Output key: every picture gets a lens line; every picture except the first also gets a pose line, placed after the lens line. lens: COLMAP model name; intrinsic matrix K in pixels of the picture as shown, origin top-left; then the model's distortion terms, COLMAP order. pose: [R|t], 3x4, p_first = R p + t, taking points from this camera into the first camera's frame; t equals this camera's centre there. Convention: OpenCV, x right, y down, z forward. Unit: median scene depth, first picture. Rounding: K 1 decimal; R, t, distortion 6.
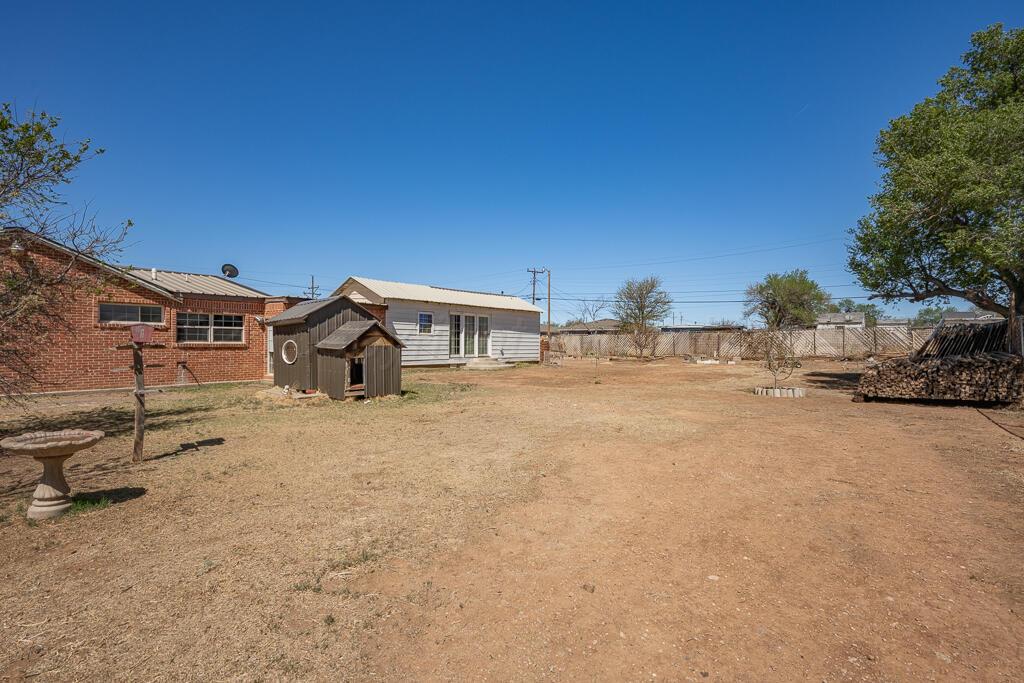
lens RADIAL K [[466.9, 0, 512.0], [0, 466.9, 341.5], [0, 0, 1]] dist [-0.001383, -0.000107]
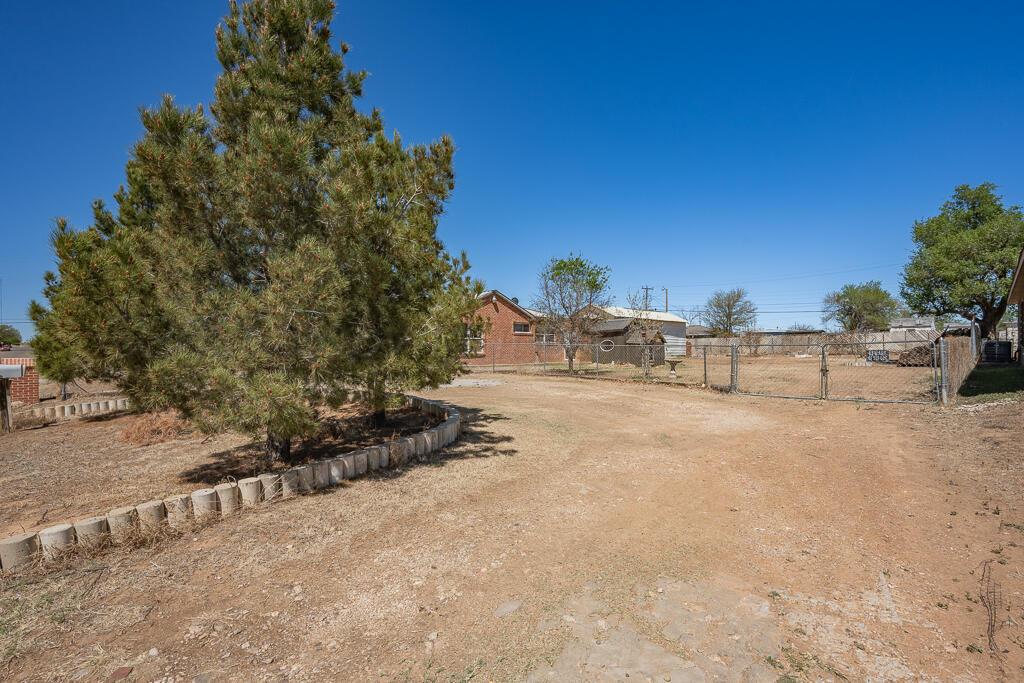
lens RADIAL K [[493.9, 0, 512.0], [0, 493.9, 341.5], [0, 0, 1]] dist [0.000403, 0.000081]
pose [[0.996252, -0.009364, -0.085985, -0.189208], [0.008063, 0.999848, -0.015466, 0.008936], [0.086117, 0.014715, 0.996176, -0.323783]]
